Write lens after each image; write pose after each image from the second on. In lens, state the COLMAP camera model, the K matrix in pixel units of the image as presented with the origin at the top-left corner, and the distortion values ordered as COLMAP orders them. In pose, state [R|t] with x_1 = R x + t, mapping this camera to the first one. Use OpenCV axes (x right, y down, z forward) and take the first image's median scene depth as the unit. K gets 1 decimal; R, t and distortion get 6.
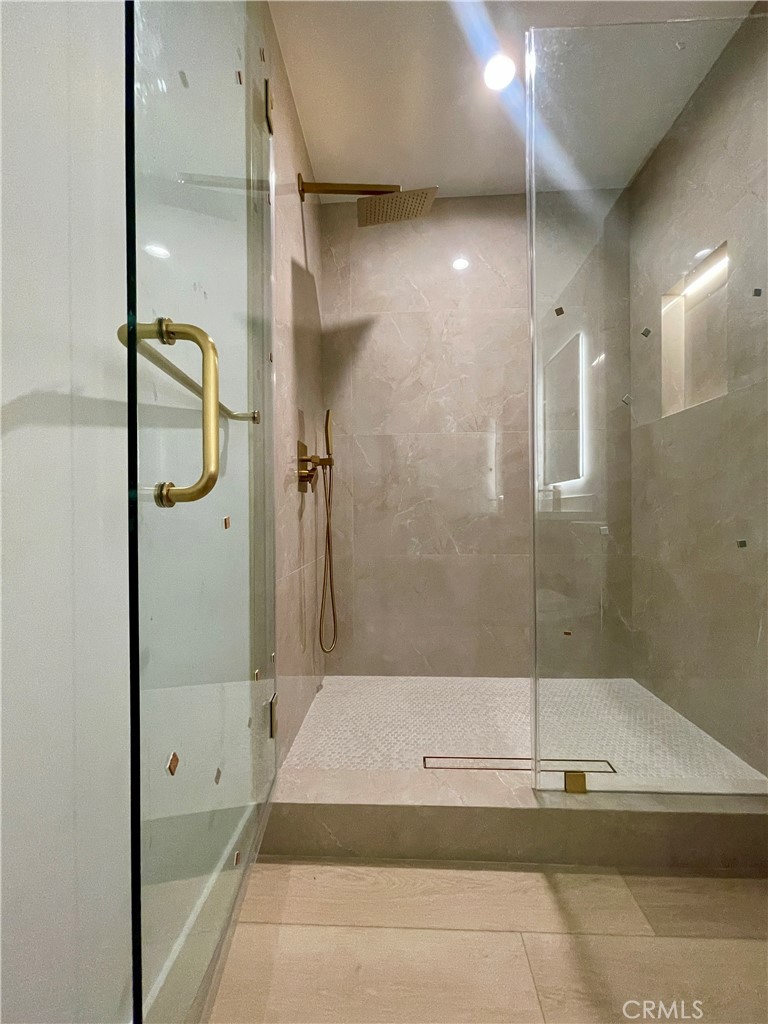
lens RADIAL K [[414.6, 0, 384.0], [0, 414.6, 512.0], [0, 0, 1]] dist [-0.002726, 0.000116]
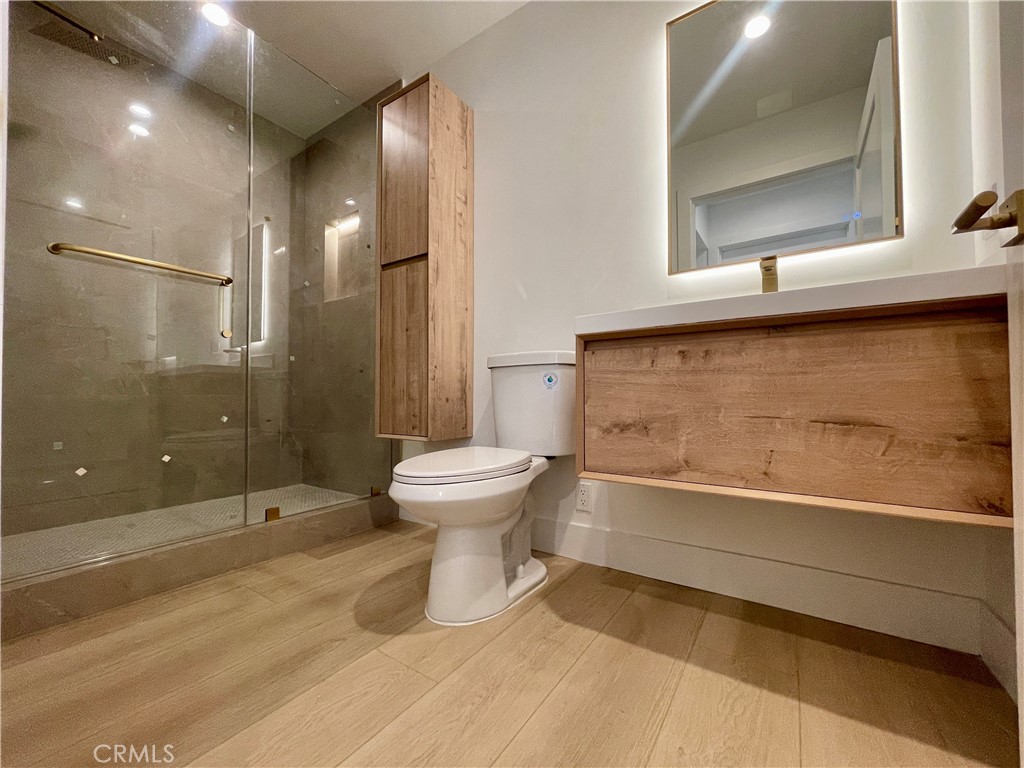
lens RADIAL K [[414.6, 0, 512.0], [0, 414.6, 384.0], [0, 0, 1]] dist [-0.002726, 0.000116]
pose [[0.521344, 0.025635, 0.852961, -0.252828], [0.000703, 0.999535, -0.030470, 0.115126], [-0.853346, 0.016485, 0.521084, -0.368054]]
